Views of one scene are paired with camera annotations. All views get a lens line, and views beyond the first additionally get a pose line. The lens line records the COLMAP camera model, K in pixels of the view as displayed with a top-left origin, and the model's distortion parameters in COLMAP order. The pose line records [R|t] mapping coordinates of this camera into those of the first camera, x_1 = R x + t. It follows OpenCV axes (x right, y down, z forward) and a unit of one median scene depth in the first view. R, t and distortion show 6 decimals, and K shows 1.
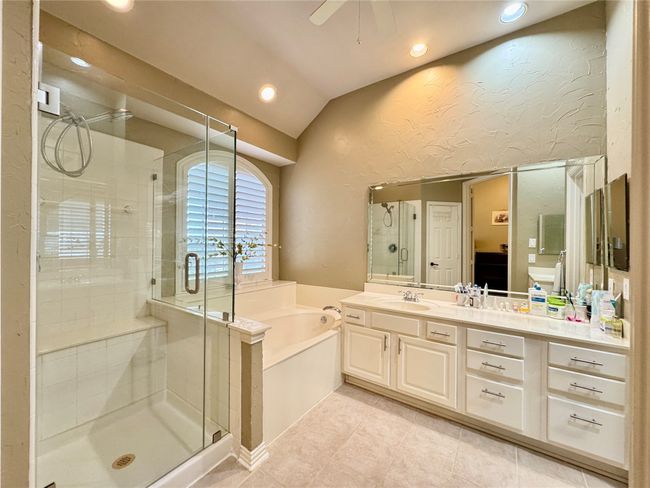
lens RADIAL K [[258.7, 0, 325.0], [0, 258.7, 244.0], [0, 0, 1]] dist [-0.001759, -0.000313]
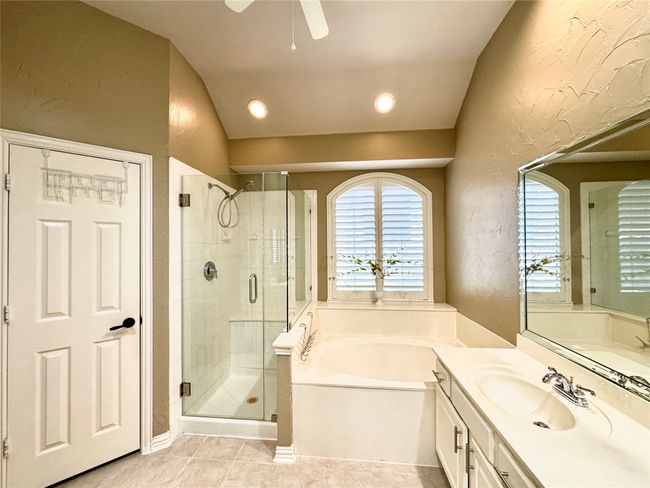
lens RADIAL K [[258.7, 0, 325.0], [0, 258.7, 244.0], [0, 0, 1]] dist [-0.001759, -0.000313]
pose [[0.489964, -0.021590, -0.871475, 0.470062], [0.008762, 0.999765, -0.019843, -0.048741], [0.871699, 0.002087, 0.490038, 0.332144]]
